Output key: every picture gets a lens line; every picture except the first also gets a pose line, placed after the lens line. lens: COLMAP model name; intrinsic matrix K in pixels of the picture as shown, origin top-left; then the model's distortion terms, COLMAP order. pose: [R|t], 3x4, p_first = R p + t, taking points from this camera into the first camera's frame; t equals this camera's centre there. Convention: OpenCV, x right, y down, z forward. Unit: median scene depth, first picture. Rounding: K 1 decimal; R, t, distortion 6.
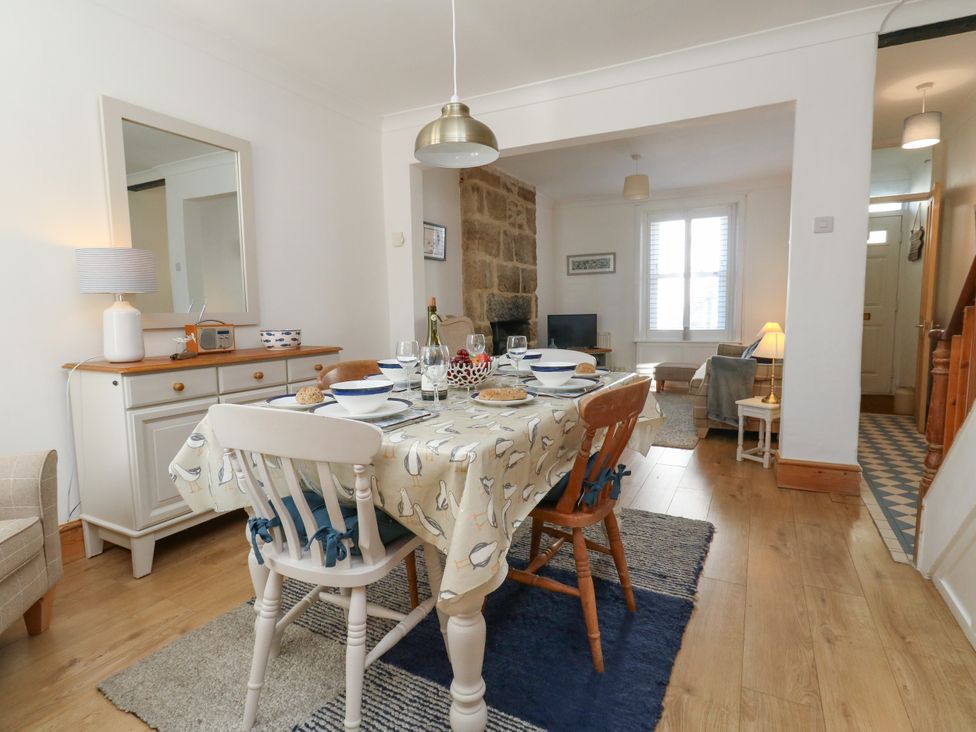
lens RADIAL K [[502.0, 0, 492.1], [0, 502.0, 360.0], [0, 0, 1]] dist [-0.004626, 0.001974]
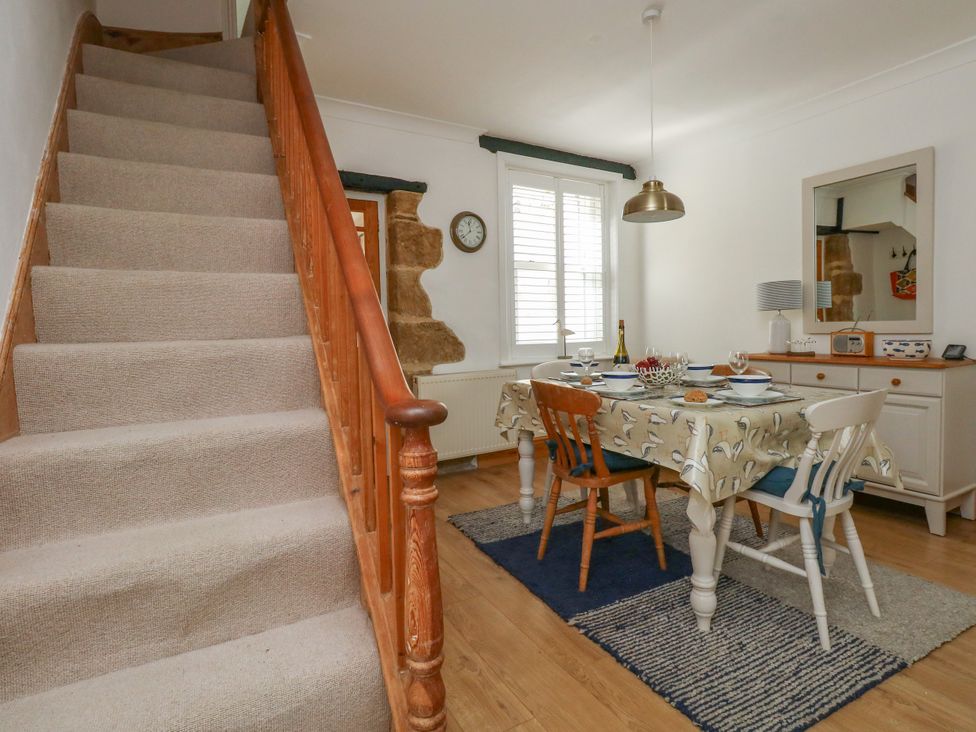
lens RADIAL K [[533.1, 0, 517.6], [0, 533.1, 349.4], [0, 0, 1]] dist [-0.000552, 0.000186]
pose [[-0.508705, 0.063786, -0.858575, 0.484526], [-0.057951, 0.992453, 0.108068, -0.062641], [0.858988, 0.104730, -0.501169, 0.502583]]
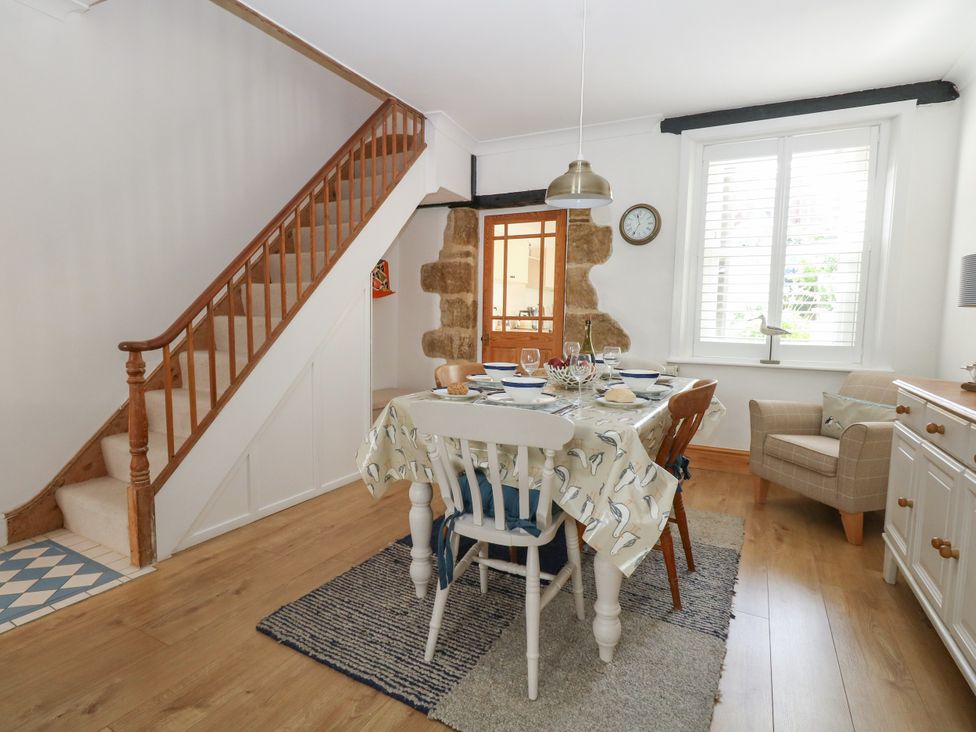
lens RADIAL K [[502.0, 0, 502.0], [0, 502.0, 370.1], [0, 0, 1]] dist [-0.004626, 0.001974]
pose [[-0.999632, 0.000862, -0.027102, 0.053165], [-0.004714, 0.978750, 0.205003, -0.086065], [0.026702, 0.205055, -0.978386, 0.797278]]
